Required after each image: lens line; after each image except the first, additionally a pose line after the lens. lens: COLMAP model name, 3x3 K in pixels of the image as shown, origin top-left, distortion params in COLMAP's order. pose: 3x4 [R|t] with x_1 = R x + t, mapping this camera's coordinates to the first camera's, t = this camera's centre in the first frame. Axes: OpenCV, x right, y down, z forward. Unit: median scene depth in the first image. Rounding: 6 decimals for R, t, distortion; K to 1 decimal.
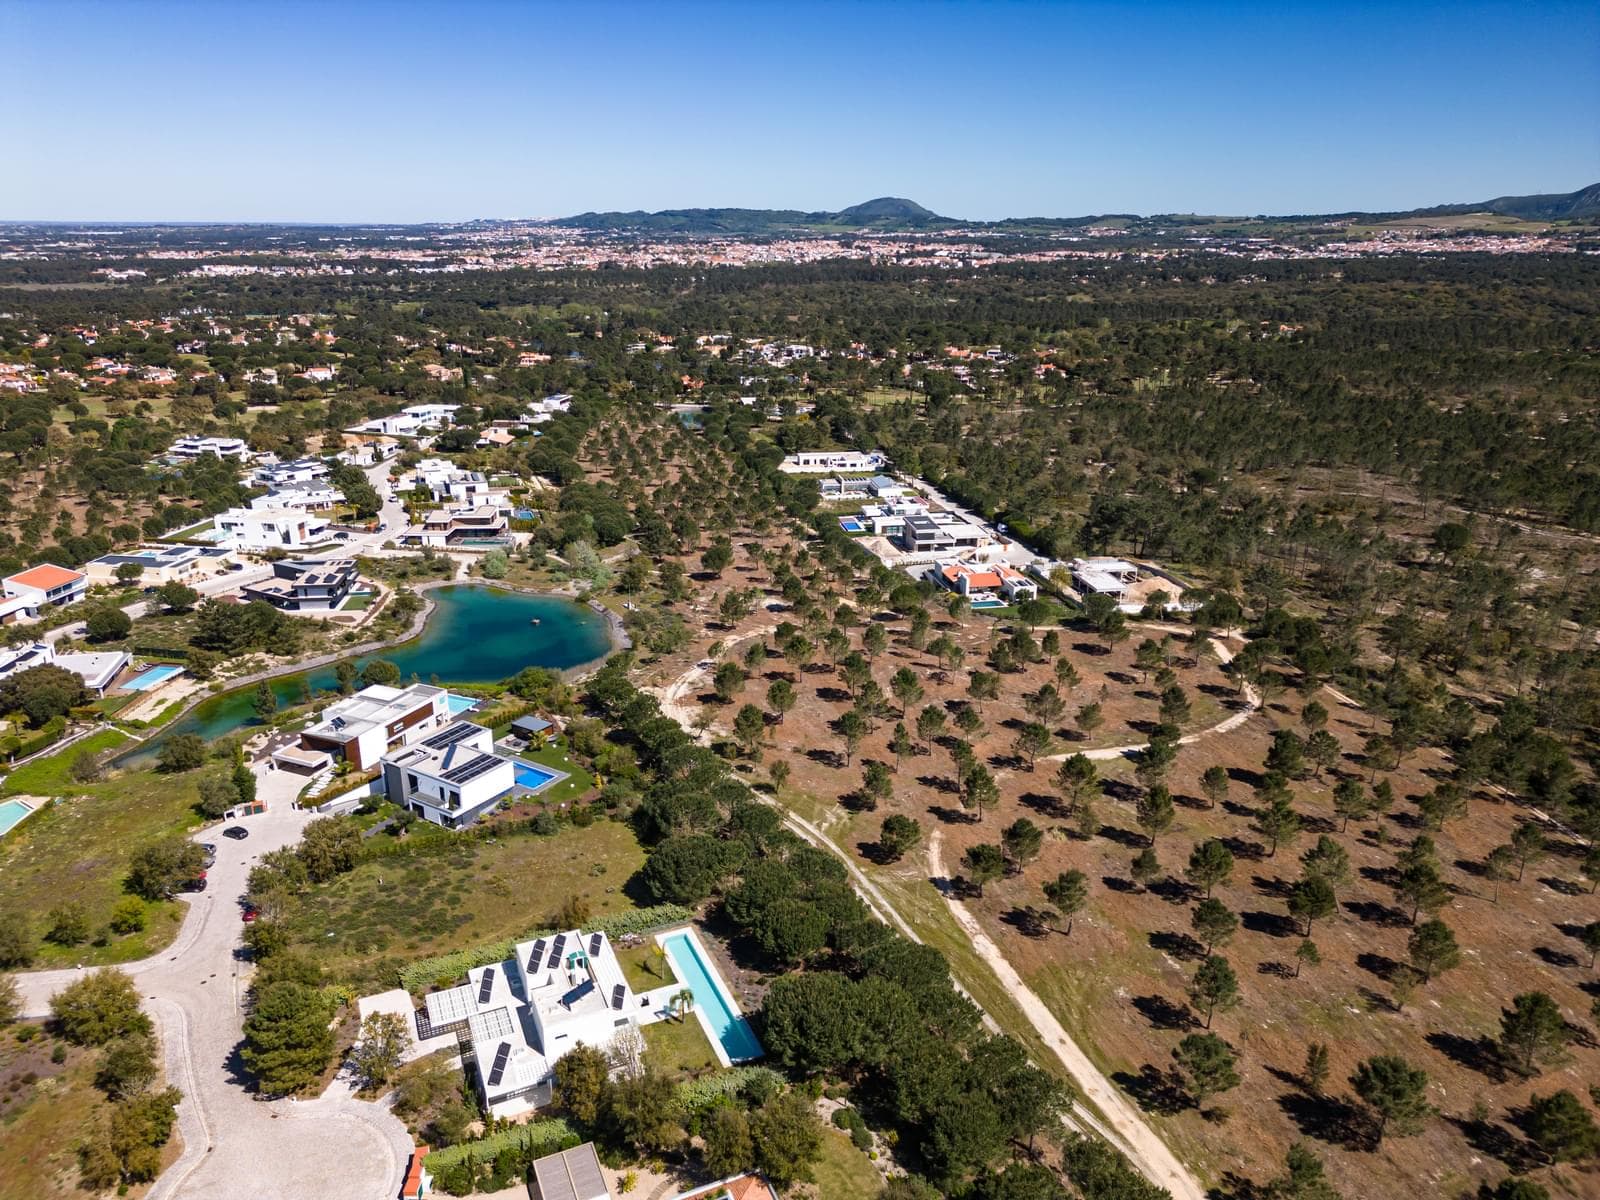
lens RADIAL K [[1114.8, 0, 801.1], [0, 1114.8, 602.5], [0, 0, 1]] dist [0.078620, -0.084678]
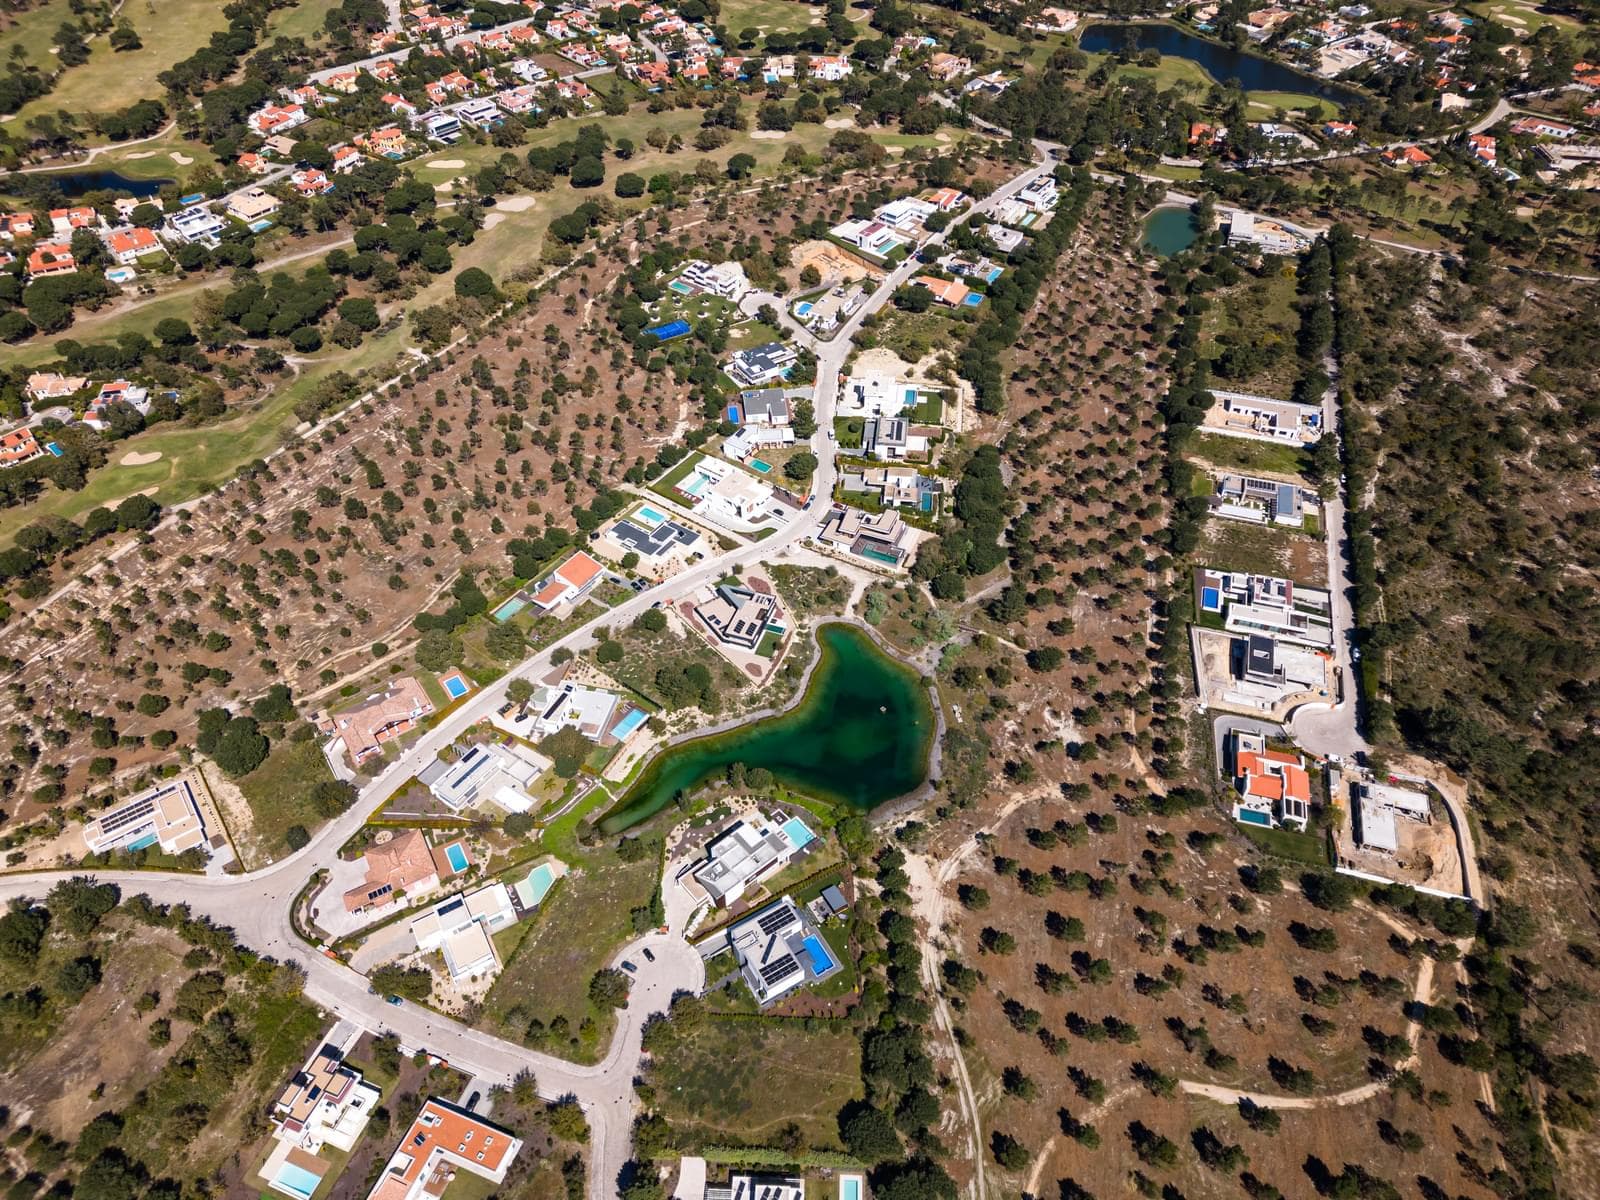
lens RADIAL K [[1110.8, 0, 795.1], [0, 1110.8, 603.9], [0, 0, 1]] dist [0.083161, -0.085709]
pose [[0.894231, 0.306102, -0.326577, 0.052447], [-0.129278, 0.875139, 0.466283, -0.635726], [0.428530, -0.374745, 0.822148, -0.058875]]
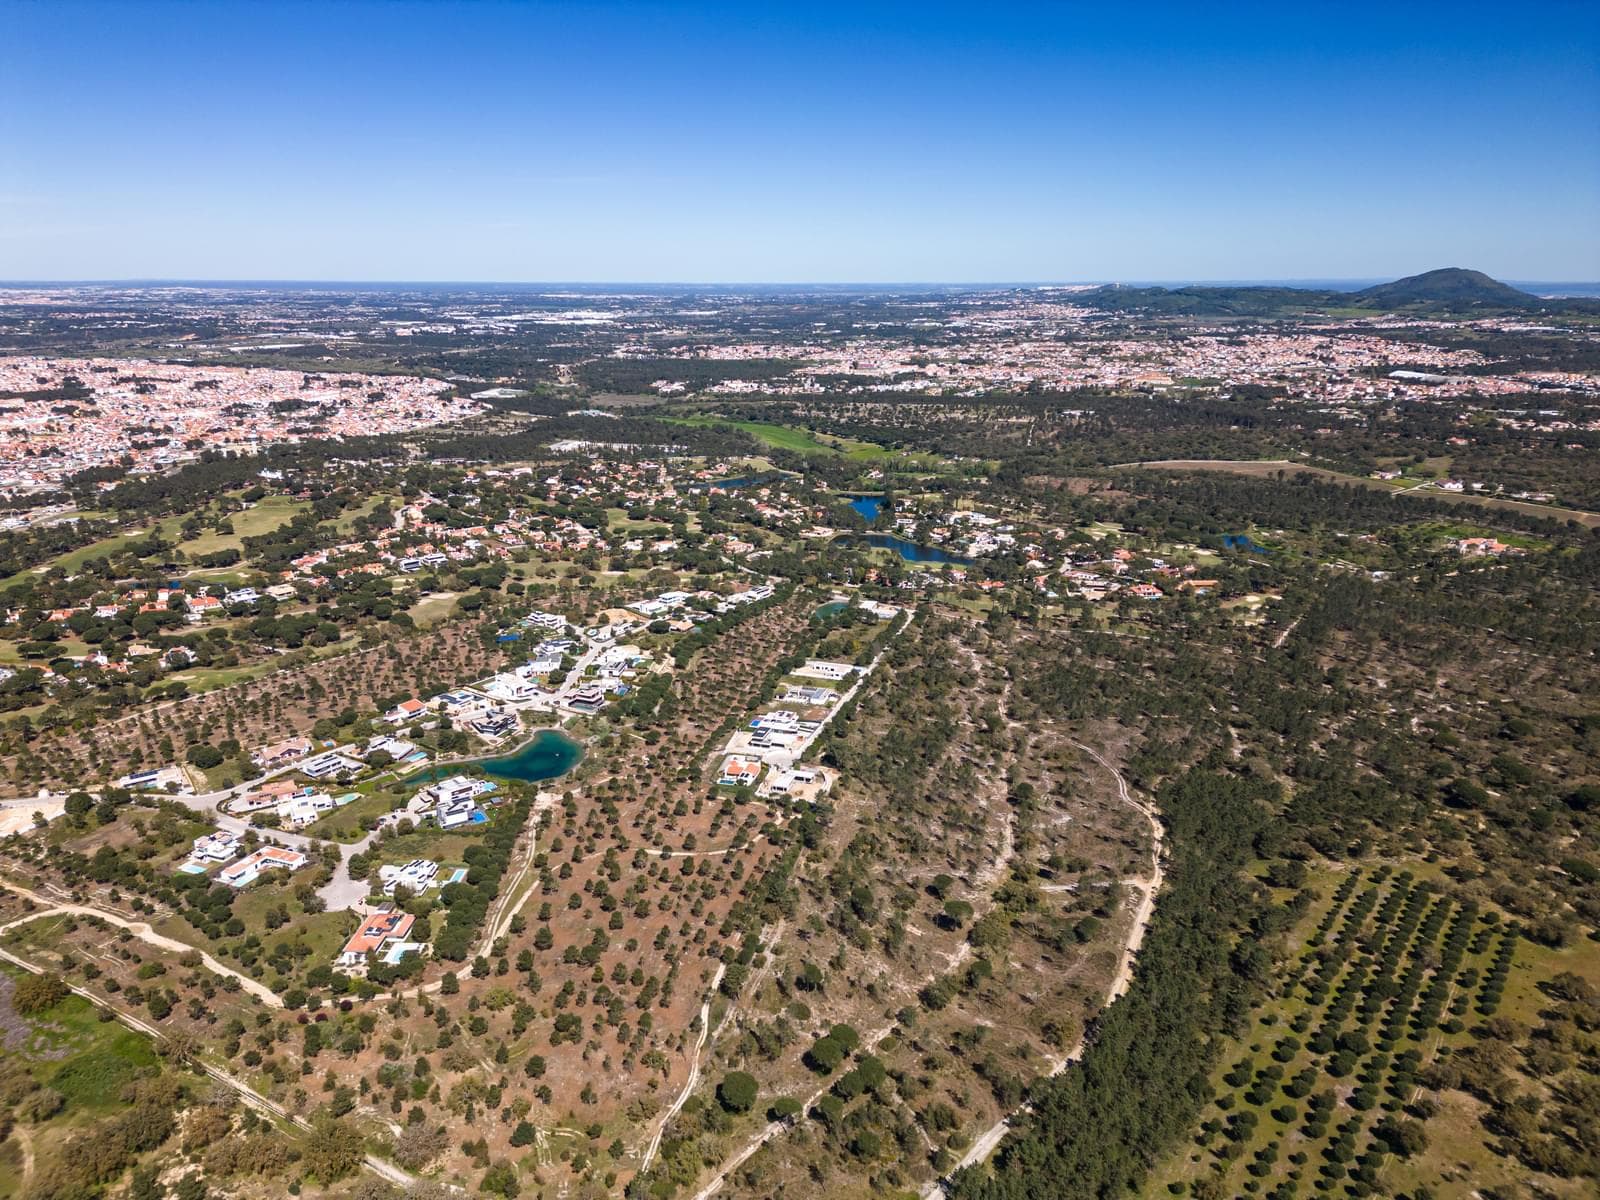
lens RADIAL K [[1114.8, 0, 801.1], [0, 1114.8, 602.5], [0, 0, 1]] dist [0.078620, -0.084678]
pose [[0.893899, 0.123264, -0.430988, 1.167480], [-0.141475, 0.989888, -0.010320, -0.338443], [0.425357, 0.070199, 0.902299, -0.935598]]
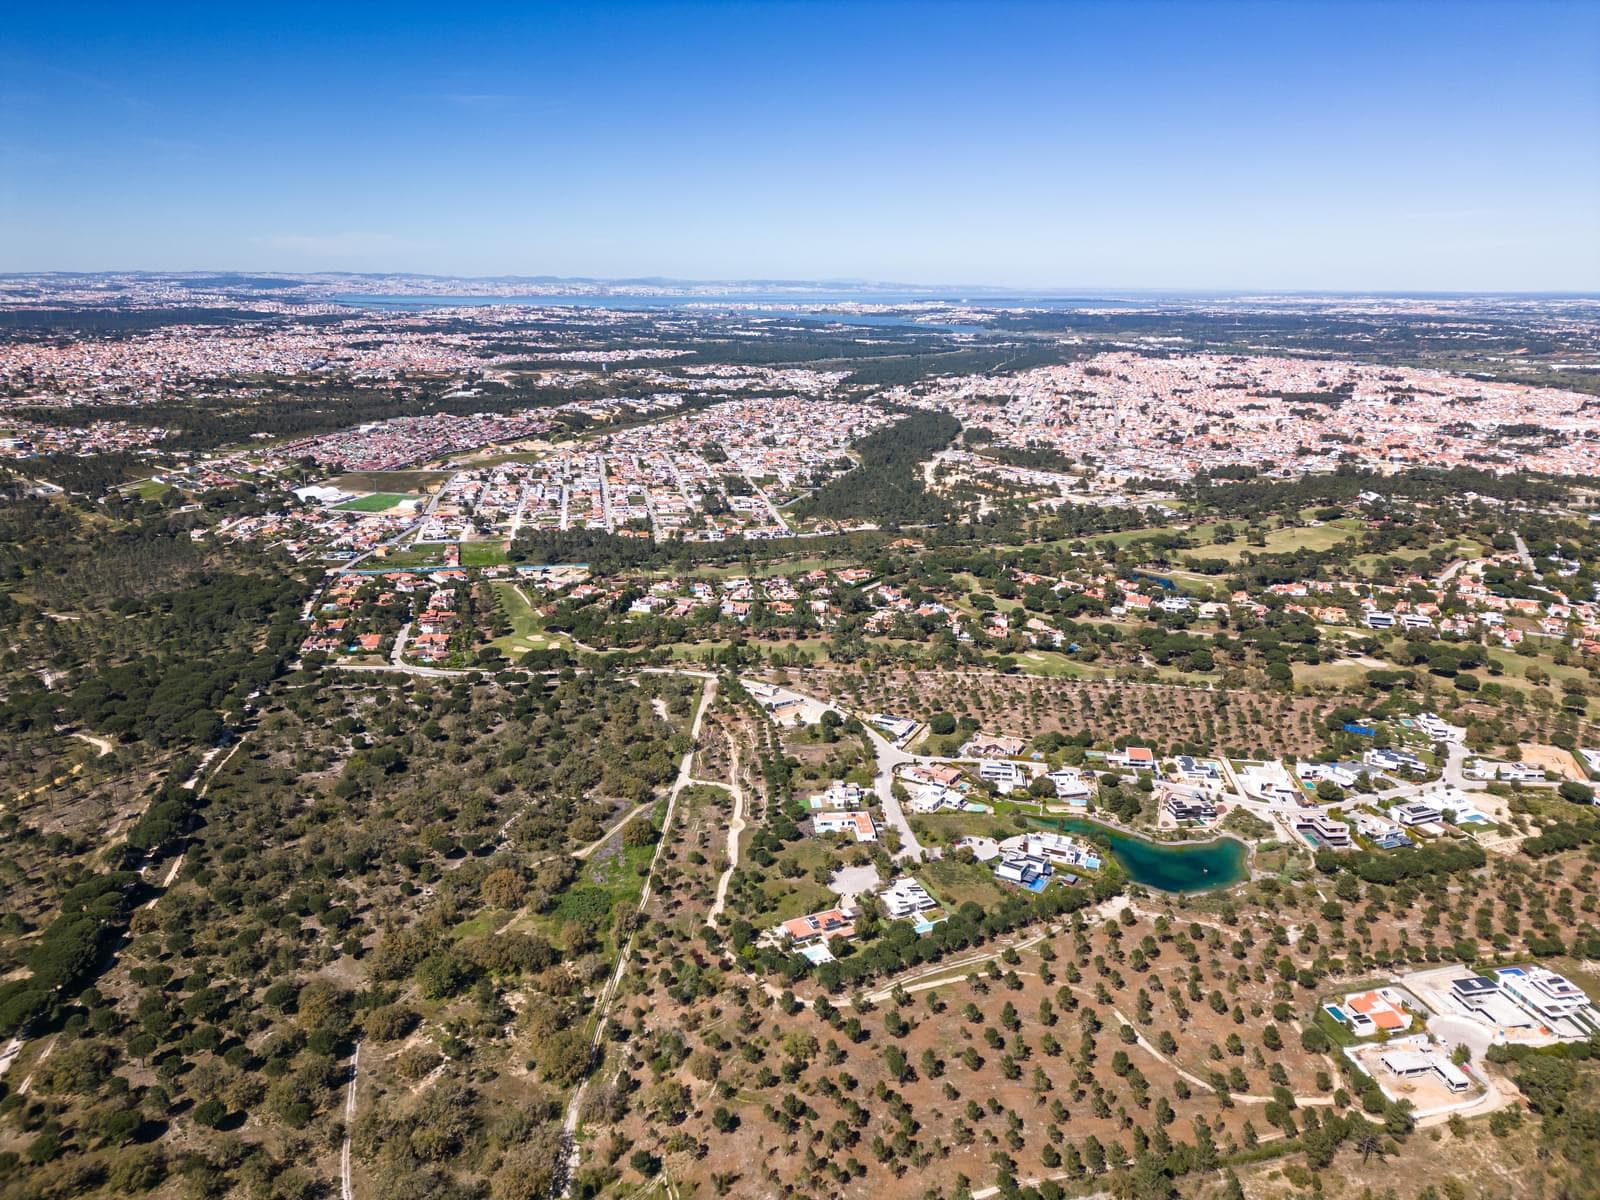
lens RADIAL K [[1114.8, 0, 801.1], [0, 1114.8, 602.5], [0, 0, 1]] dist [0.078620, -0.084678]
pose [[0.022202, 0.273033, -0.961748, 1.437078], [-0.326618, 0.911181, 0.251138, -0.638481], [0.944895, 0.308549, 0.109407, -0.040129]]
